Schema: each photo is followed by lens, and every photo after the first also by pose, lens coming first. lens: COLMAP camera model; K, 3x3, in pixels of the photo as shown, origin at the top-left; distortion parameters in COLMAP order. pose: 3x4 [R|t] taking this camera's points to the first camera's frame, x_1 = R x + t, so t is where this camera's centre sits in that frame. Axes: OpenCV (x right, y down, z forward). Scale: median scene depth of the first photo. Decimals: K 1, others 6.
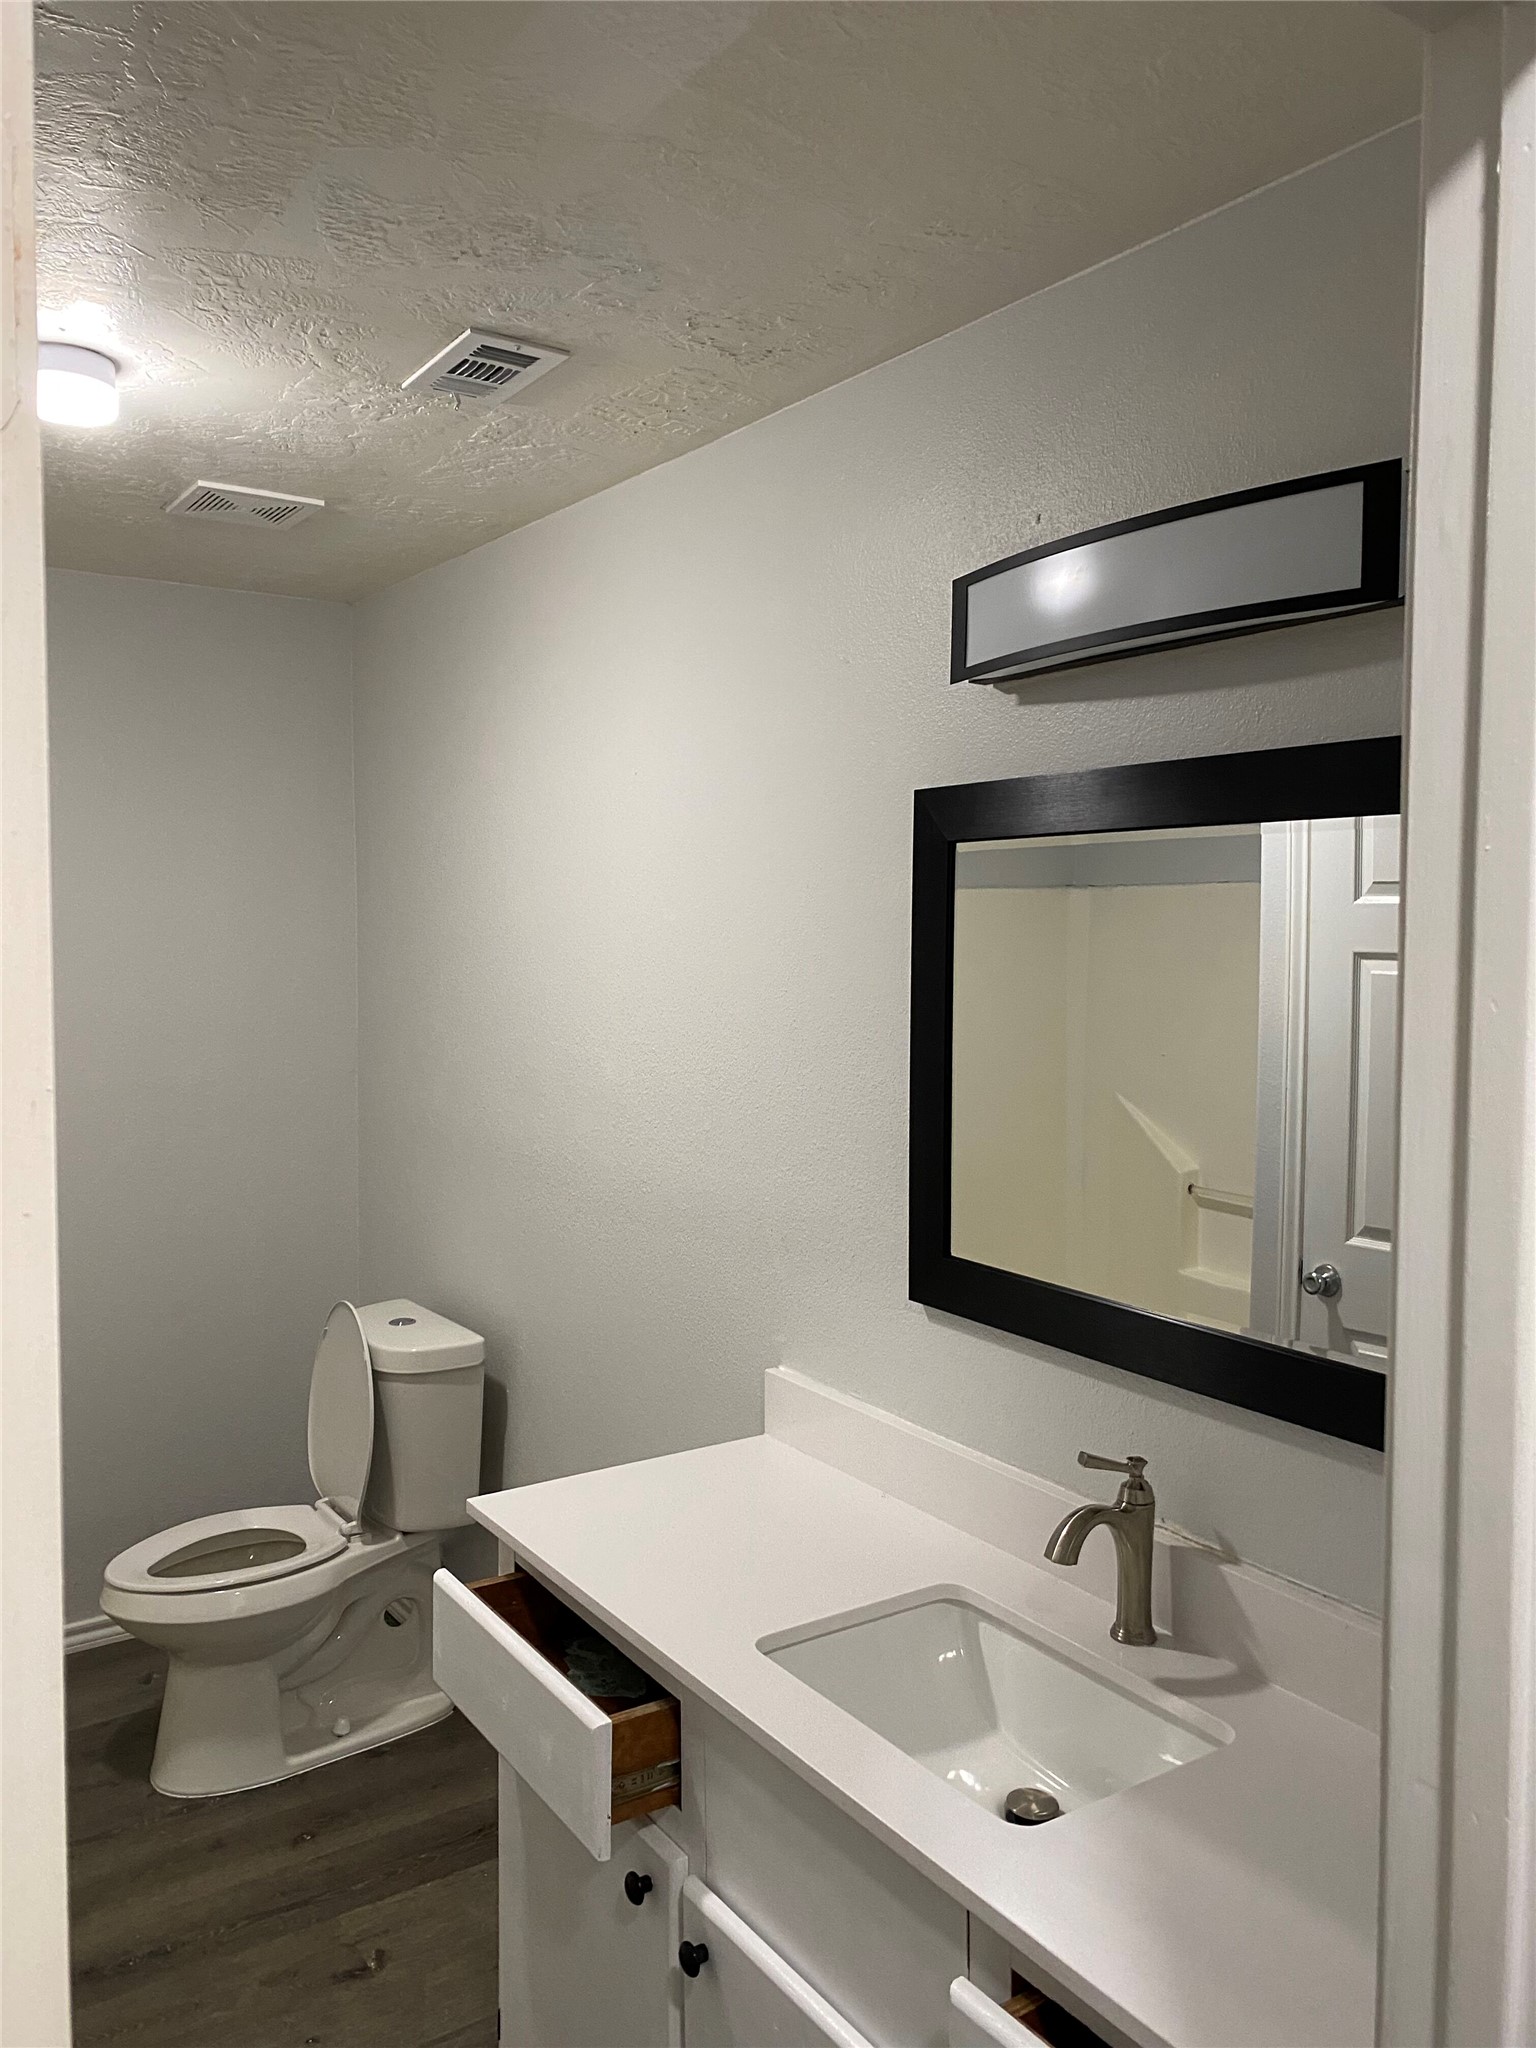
lens RADIAL K [[1561.1, 0, 781.9], [0, 1561.1, 1029.0], [0, 0, 1]] dist [0.071936, -0.090574]
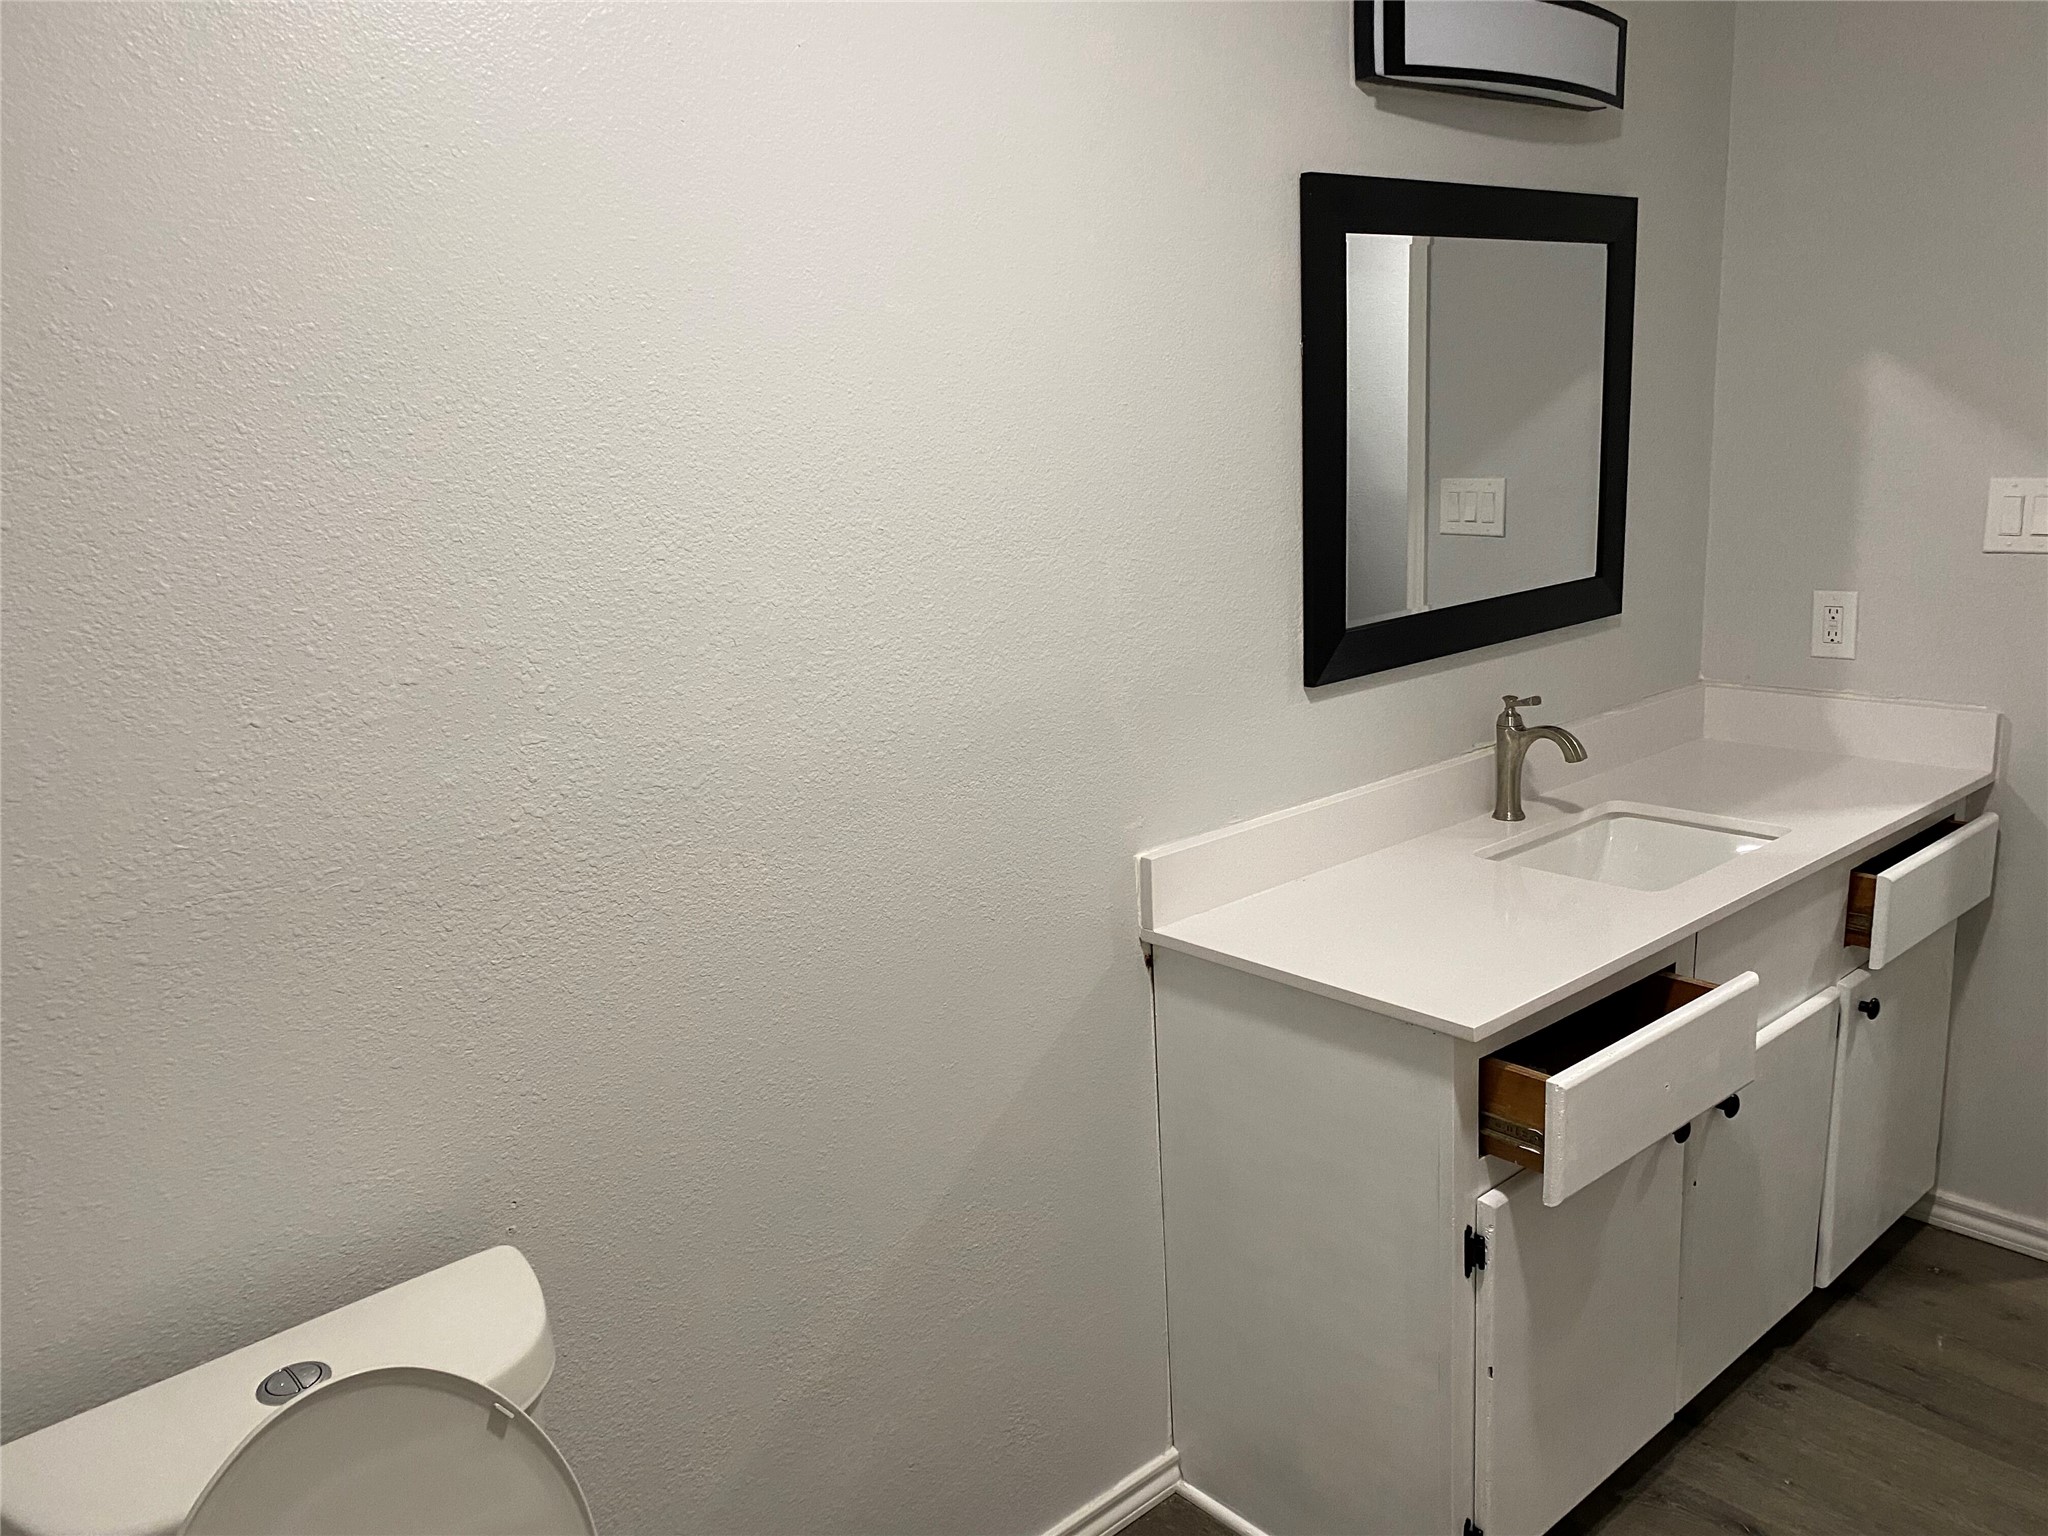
lens RADIAL K [[1561.1, 0, 1036.0], [0, 1561.1, 768.3], [0, 0, 1]] dist [0.071936, -0.090574]
pose [[-0.138928, -0.224326, 0.964560, -0.962053], [0.101932, 0.965593, 0.239248, -0.046313], [-0.985043, 0.131558, -0.111282, 1.370557]]
